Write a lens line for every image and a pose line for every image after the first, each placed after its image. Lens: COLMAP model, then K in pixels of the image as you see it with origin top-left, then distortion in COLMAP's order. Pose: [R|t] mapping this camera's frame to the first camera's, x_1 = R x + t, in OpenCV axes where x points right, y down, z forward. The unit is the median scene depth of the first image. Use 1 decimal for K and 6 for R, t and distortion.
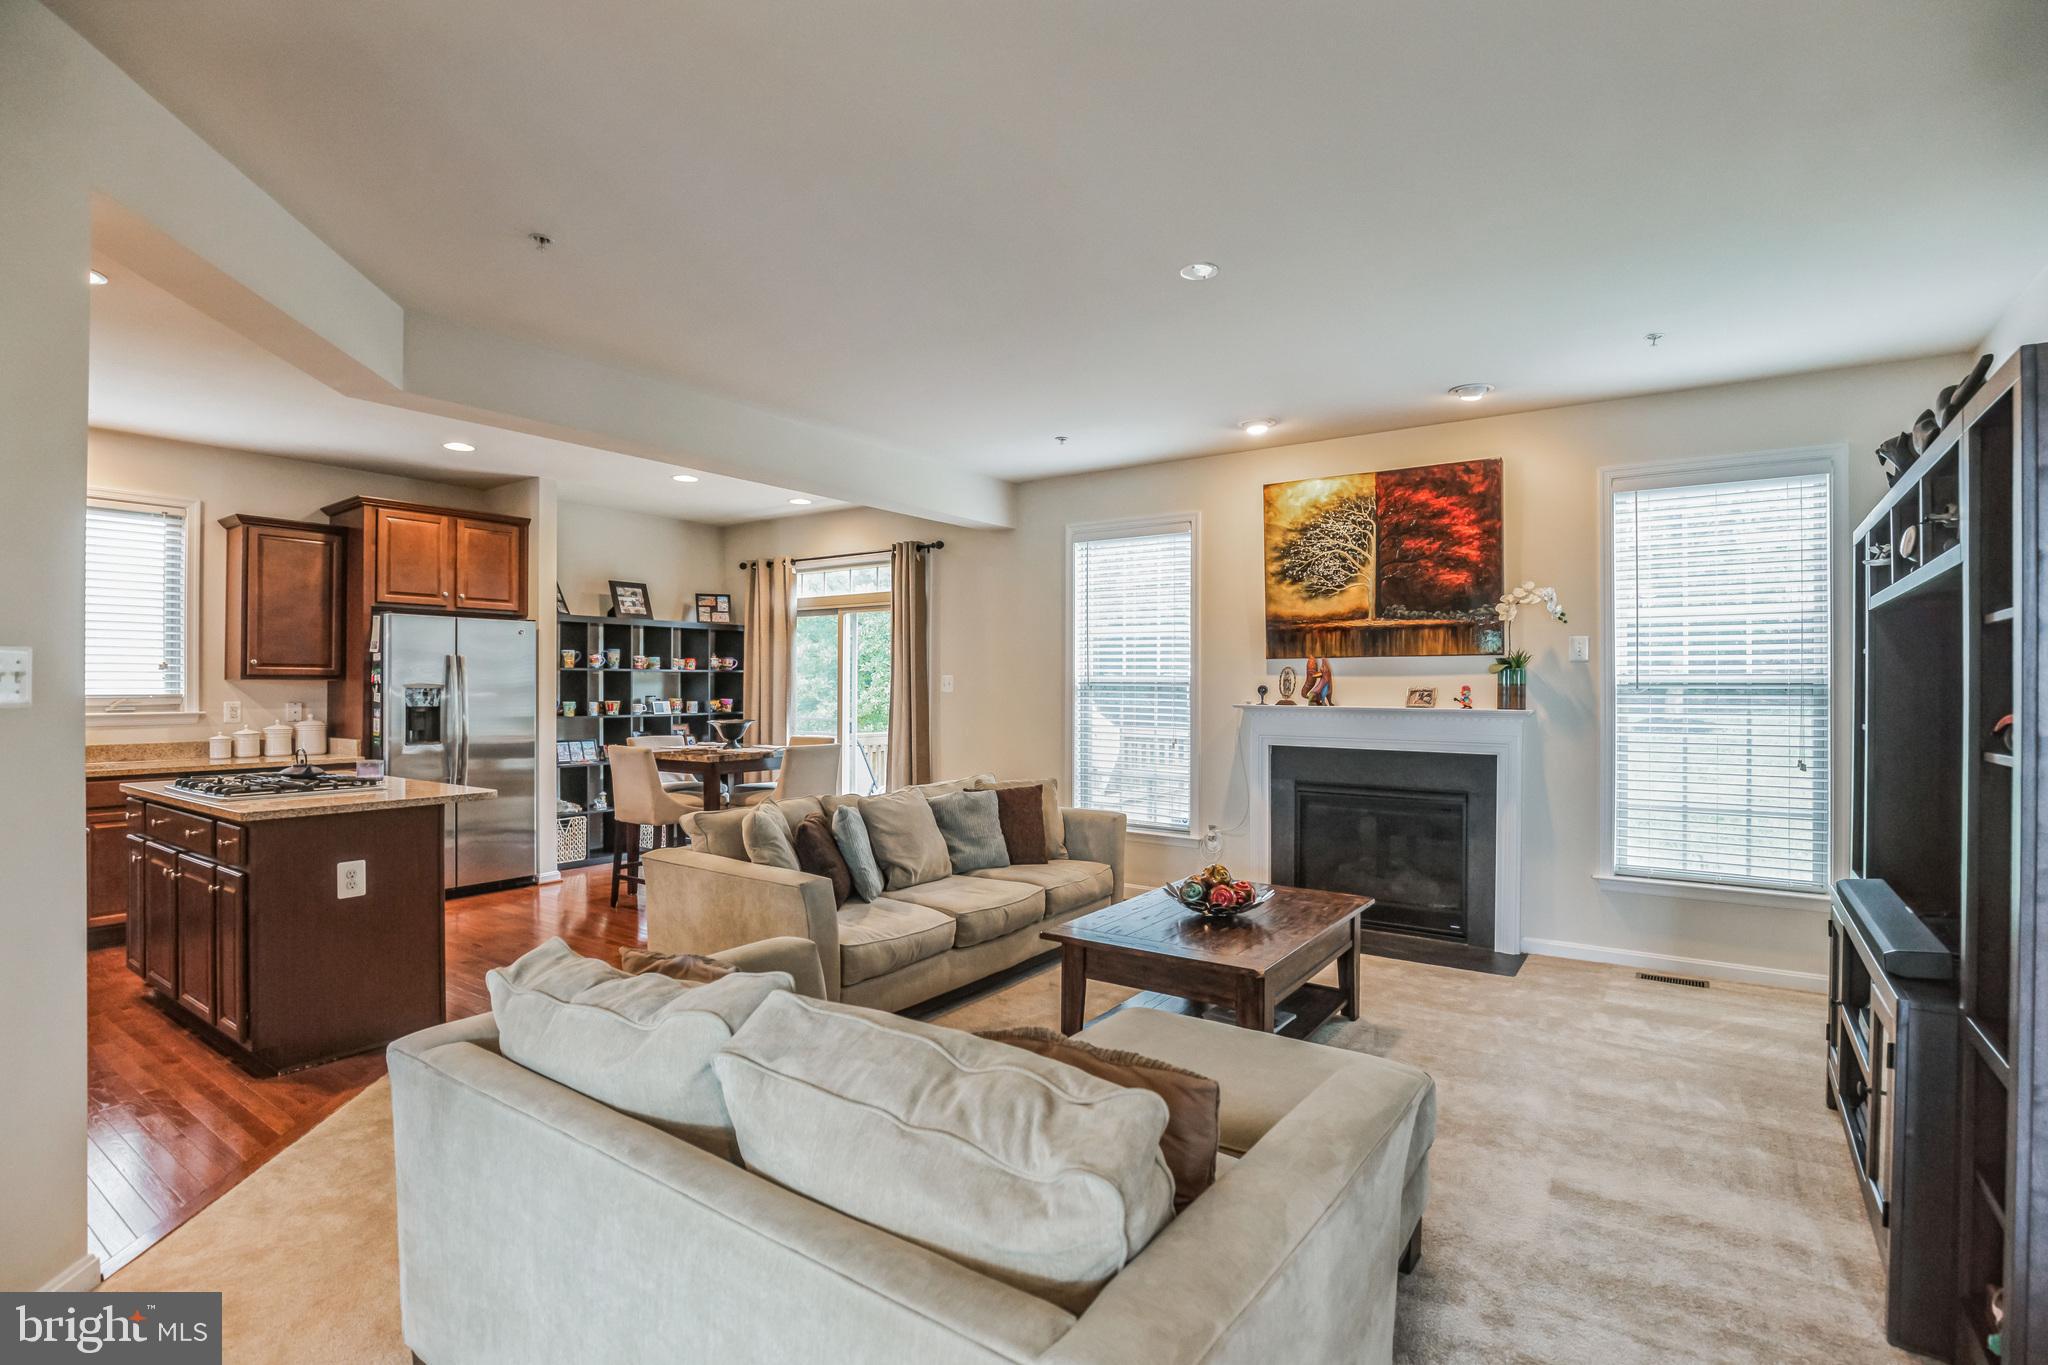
lens RADIAL K [[964.0, 0, 1017.0], [0, 964.0, 677.1], [0, 0, 1]] dist [-0.034821, 0.004900]
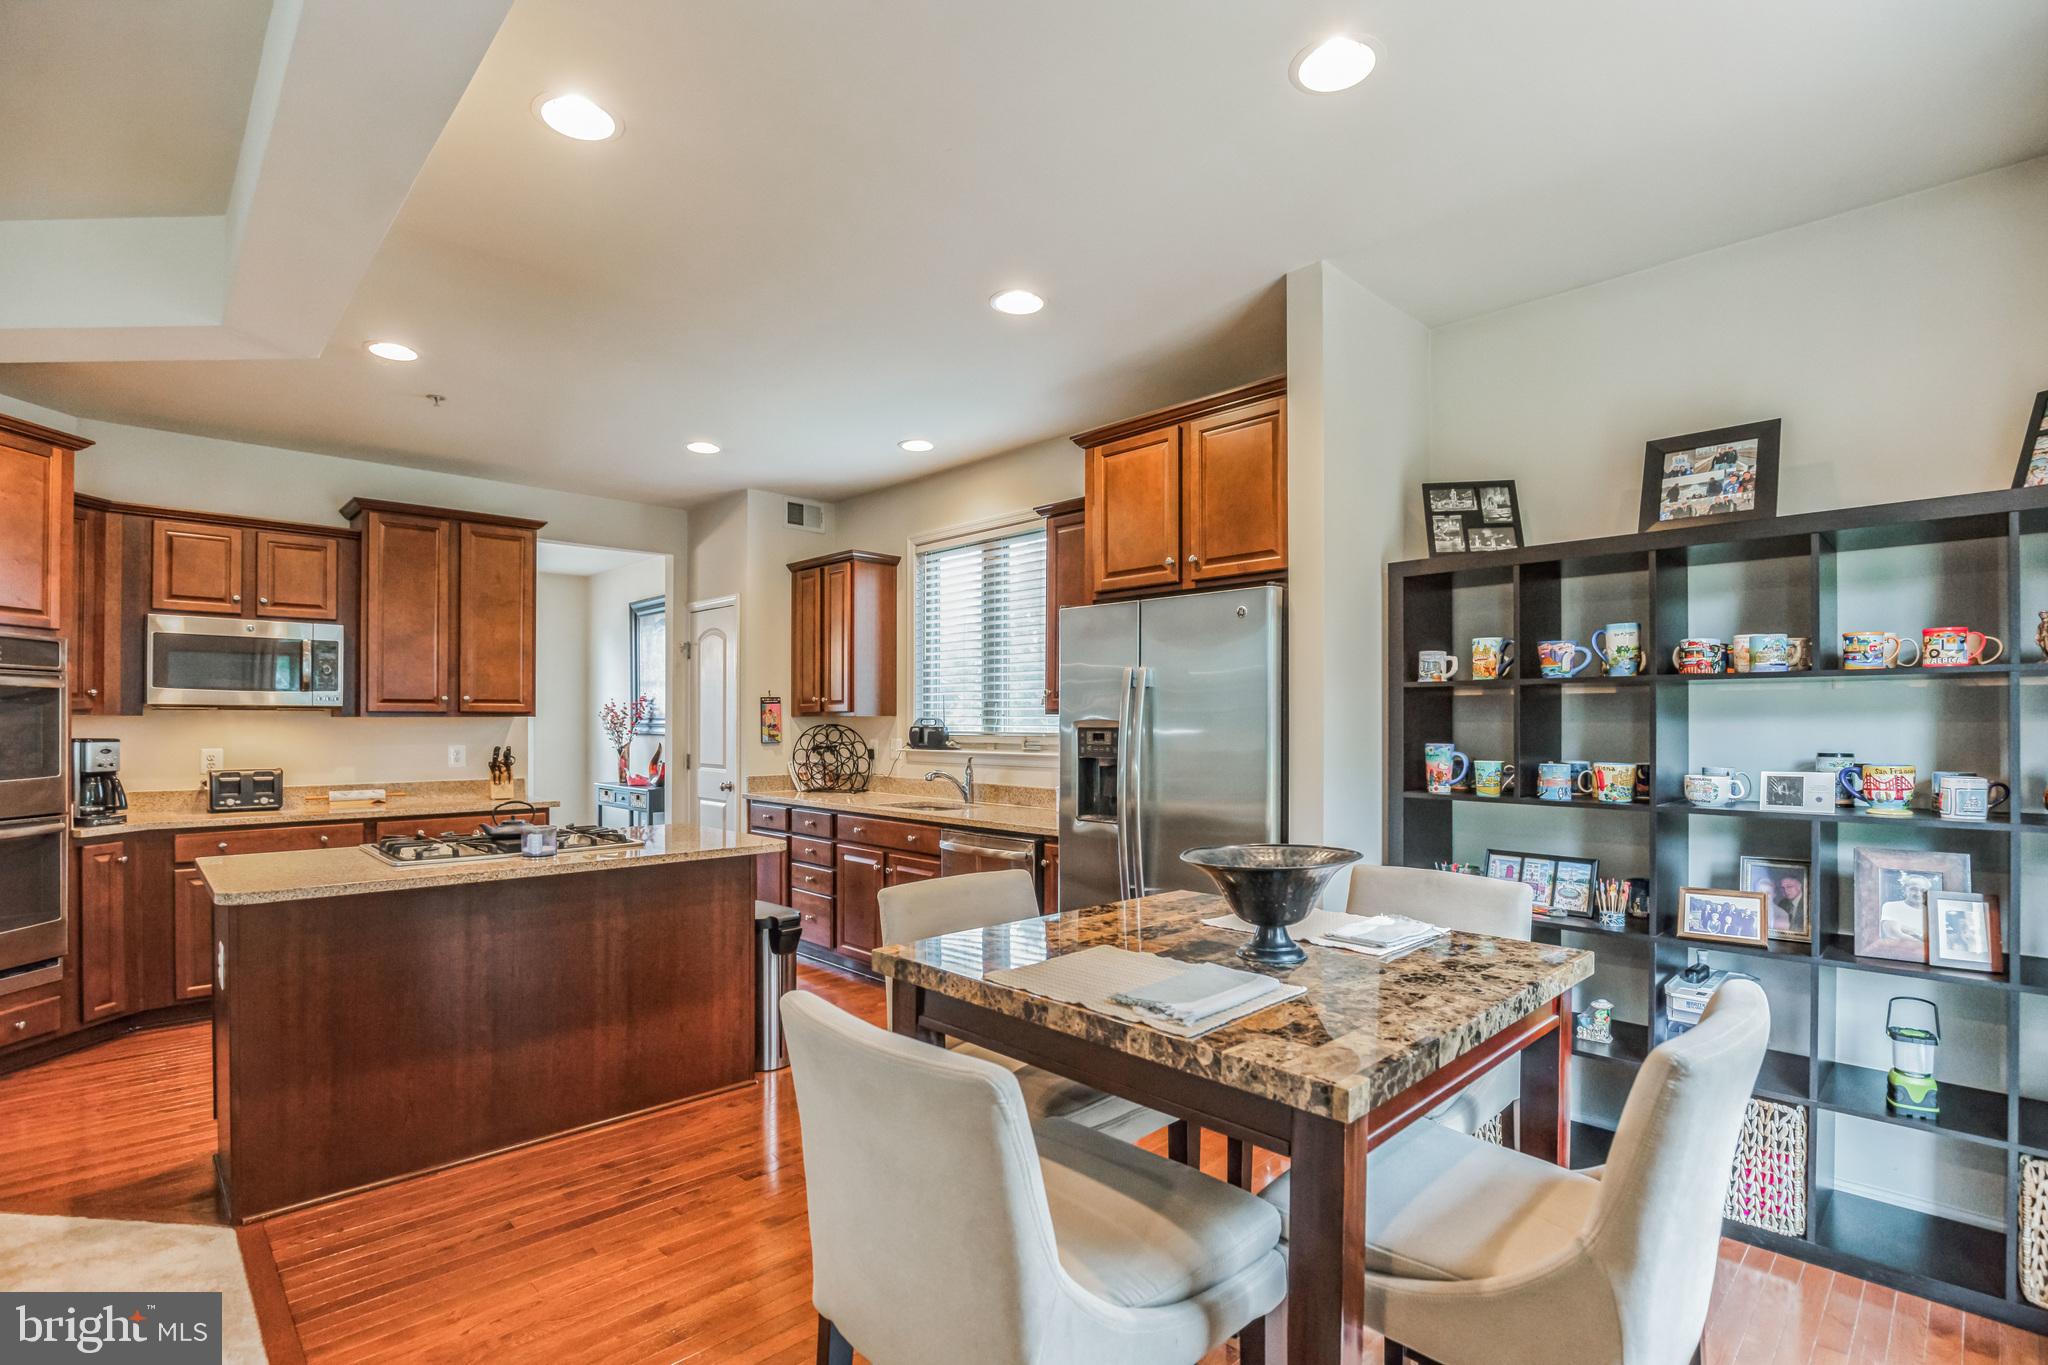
lens RADIAL K [[964.0, 0, 1012.7], [0, 964.0, 715.5], [0, 0, 1]] dist [-0.034821, 0.004900]
pose [[-0.173827, -0.004697, -0.984765, -0.018194], [0.012231, 0.999901, -0.006929, 0.006976], [0.984700, -0.013249, -0.173752, 0.925096]]
